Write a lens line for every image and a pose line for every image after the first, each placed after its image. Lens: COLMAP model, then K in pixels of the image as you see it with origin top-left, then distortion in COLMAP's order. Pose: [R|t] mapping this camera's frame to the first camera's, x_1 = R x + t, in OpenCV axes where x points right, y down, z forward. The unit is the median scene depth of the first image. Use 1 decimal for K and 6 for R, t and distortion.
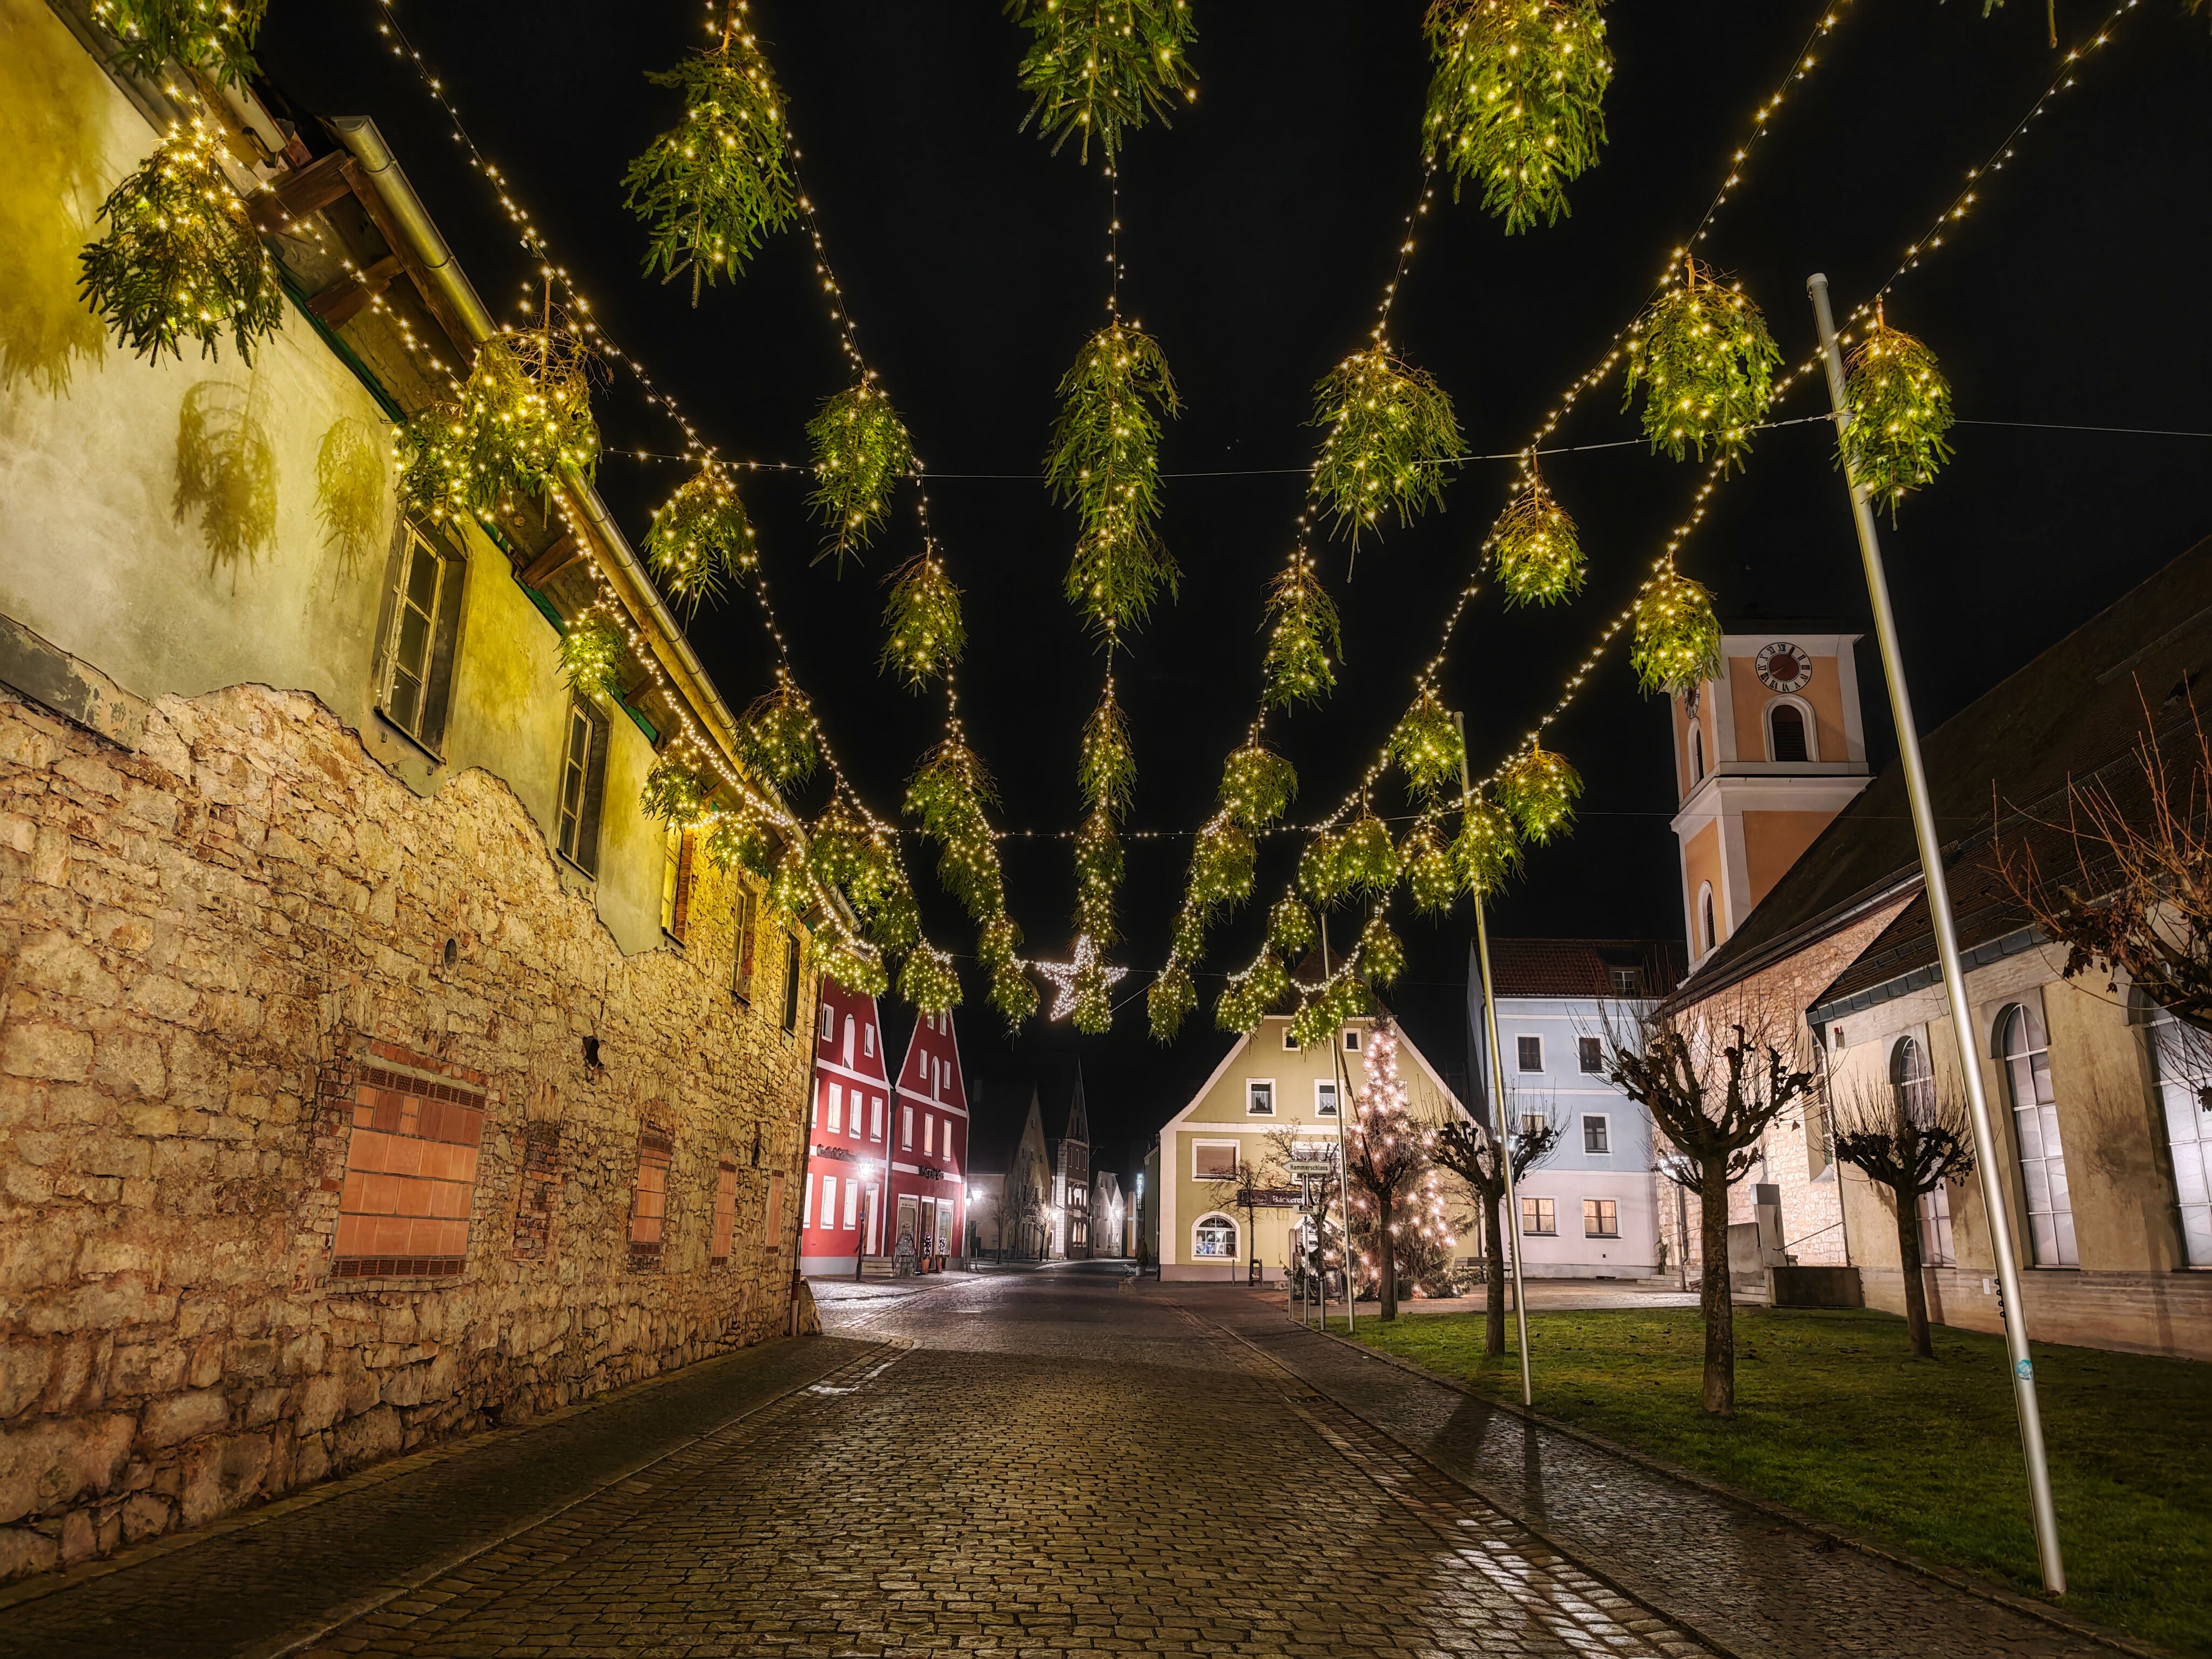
lens RADIAL K [[1516.8, 0, 1110.0], [0, 1516.8, 832.5], [0, 0, 1]] dist [0.036931, -0.052154]
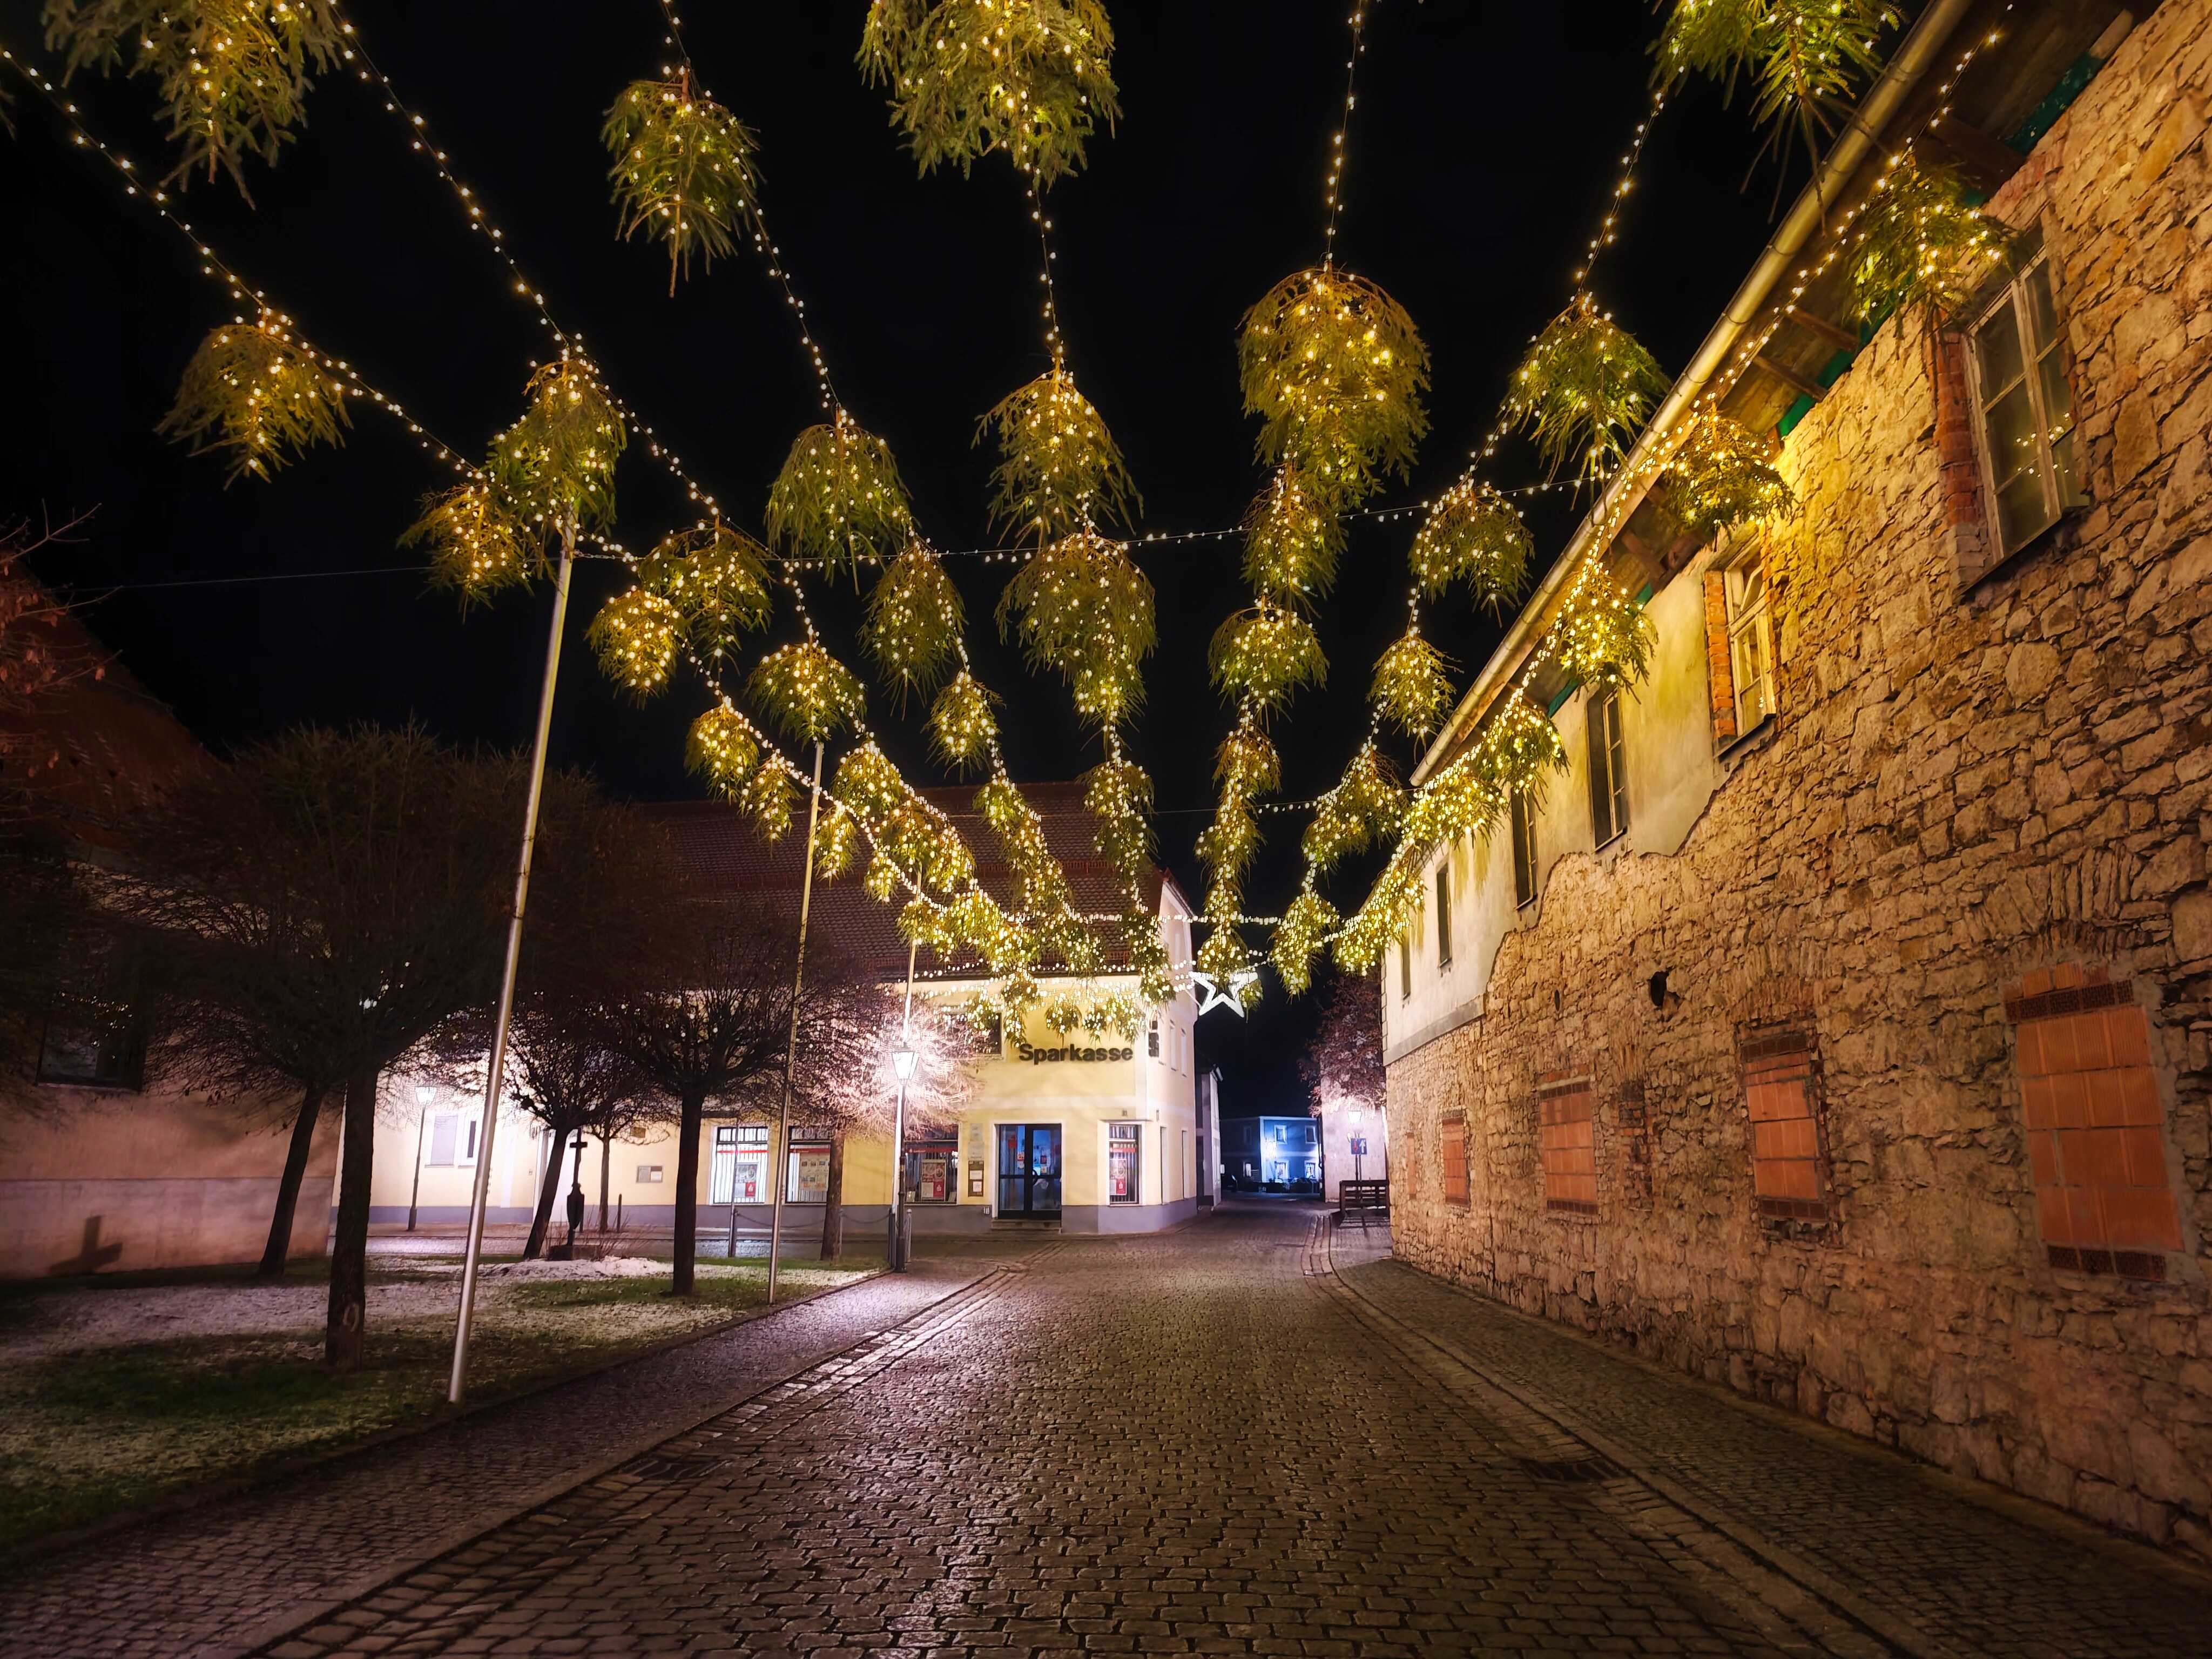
lens RADIAL K [[1500.2, 0, 1091.6], [0, 1500.2, 827.1], [0, 0, 1]] dist [0.034292, -0.023429]
pose [[-0.997296, -0.006756, 0.073180, -0.028318], [-0.040531, 0.881197, -0.471008, 0.223259], [-0.061304, -0.472701, -0.879088, 0.832380]]
